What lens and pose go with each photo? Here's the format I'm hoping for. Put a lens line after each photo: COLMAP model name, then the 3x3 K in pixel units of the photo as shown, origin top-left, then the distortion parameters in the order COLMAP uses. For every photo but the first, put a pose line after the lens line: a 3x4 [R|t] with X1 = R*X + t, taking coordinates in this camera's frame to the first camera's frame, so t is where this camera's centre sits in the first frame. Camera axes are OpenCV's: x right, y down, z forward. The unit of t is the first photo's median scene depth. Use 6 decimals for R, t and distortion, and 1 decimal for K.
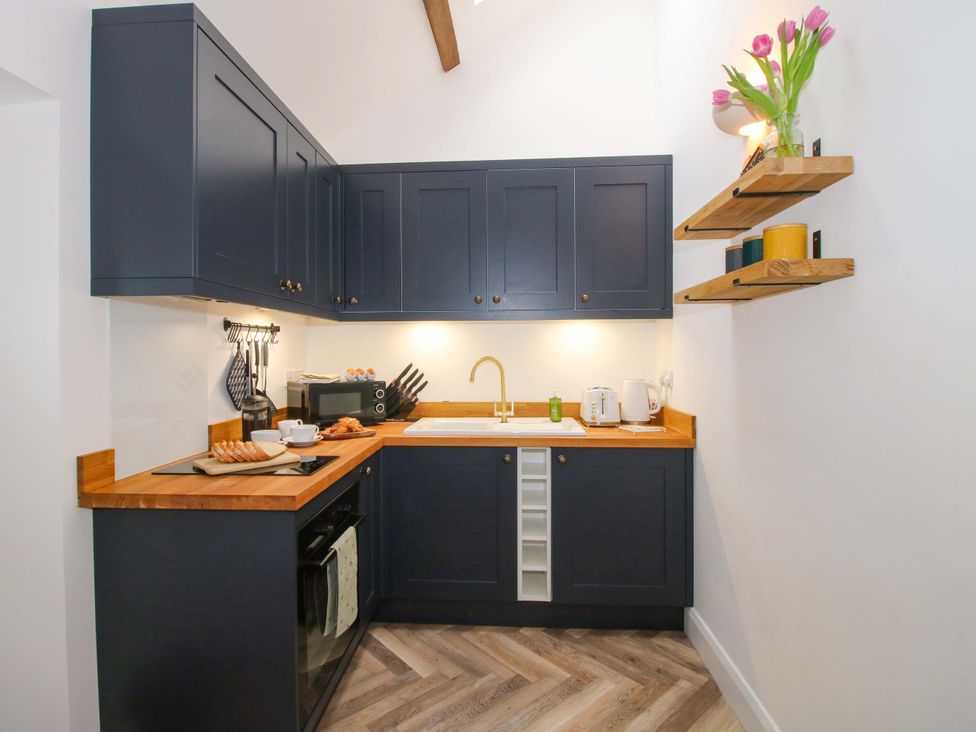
lens RADIAL K [[505.9, 0, 478.0], [0, 505.9, 357.6], [0, 0, 1]] dist [-0.000490, -0.012116]
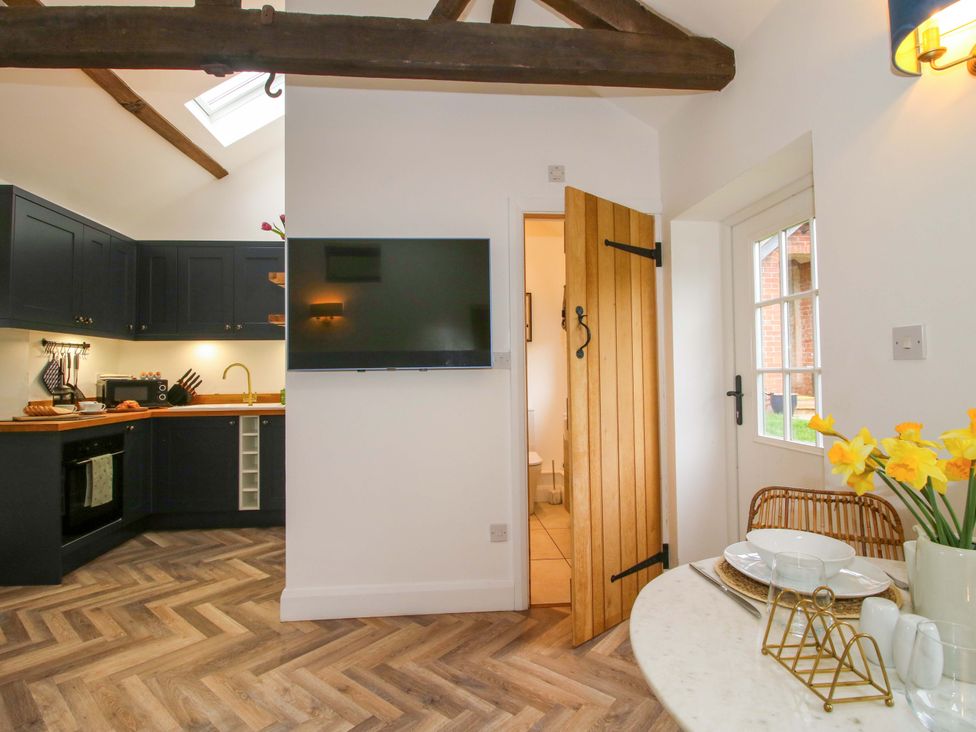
lens RADIAL K [[505.9, 0, 479.3], [0, 505.9, 356.8], [0, 0, 1]] dist [-0.000490, -0.012116]
pose [[0.988275, -0.002751, 0.152656, 0.606189], [0.009221, 0.999088, -0.041688, 0.058037], [-0.152403, 0.042607, 0.987400, -0.771957]]
